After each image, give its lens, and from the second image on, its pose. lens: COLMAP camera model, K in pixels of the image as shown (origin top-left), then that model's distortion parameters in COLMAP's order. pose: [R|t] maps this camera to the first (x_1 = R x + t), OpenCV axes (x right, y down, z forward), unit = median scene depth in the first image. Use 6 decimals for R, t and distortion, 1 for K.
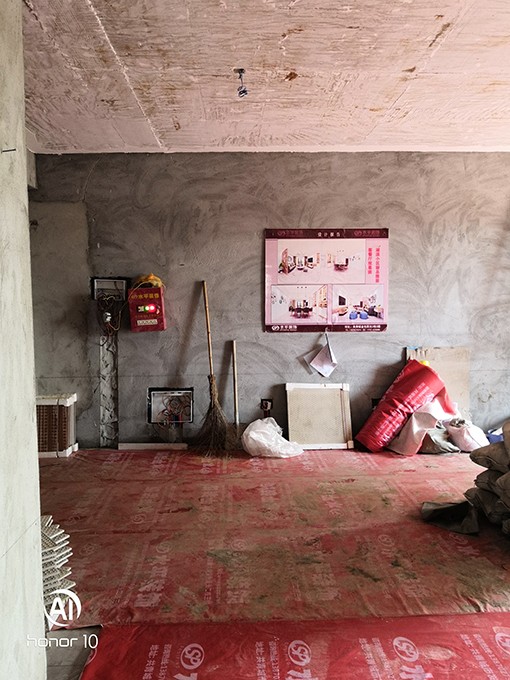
lens RADIAL K [[536.7, 0, 255.0], [0, 536.7, 340.0], [0, 0, 1]] dist [-0.011670, -0.004233]
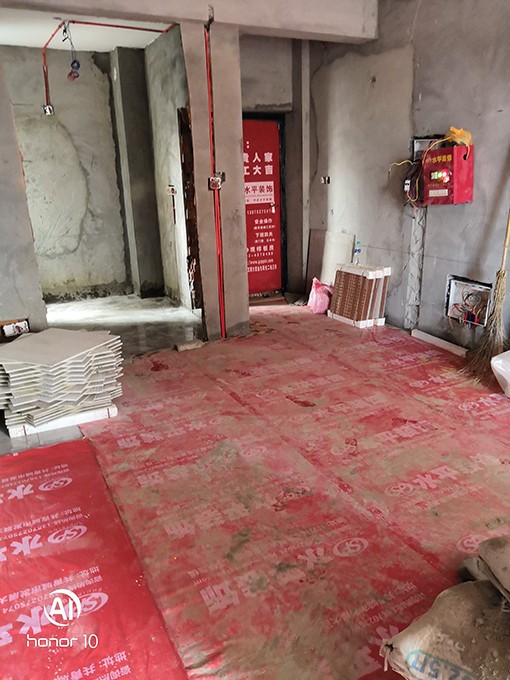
lens RADIAL K [[528.9, 0, 255.0], [0, 528.9, 340.0], [0, 0, 1]] dist [-0.008534, -0.007189]
pose [[0.416869, 0.272511, -0.867155, 0.526362], [-0.038664, 0.958454, 0.282615, -0.041950], [0.908144, -0.084286, 0.410086, 0.484551]]
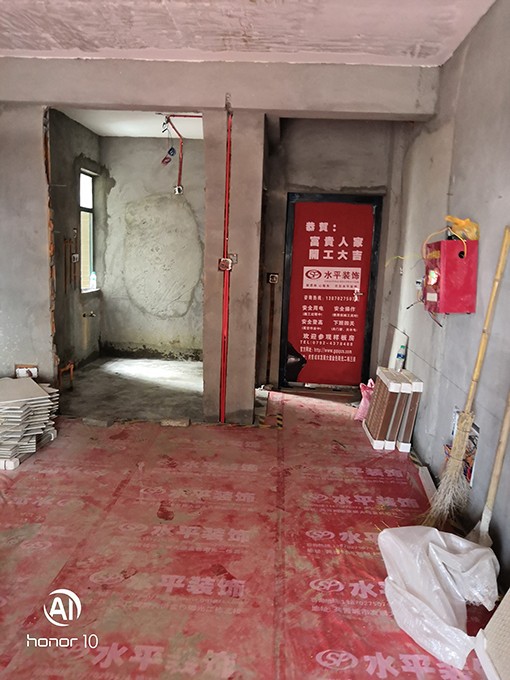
lens RADIAL K [[526.5, 0, 255.0], [0, 526.5, 340.0], [0, 0, 1]] dist [-0.000282, -0.004670]
pose [[-0.090168, 0.178274, -0.979841, 0.520566], [-0.105912, 0.976553, 0.187422, -0.094360], [0.990279, 0.120677, -0.069172, 1.018391]]
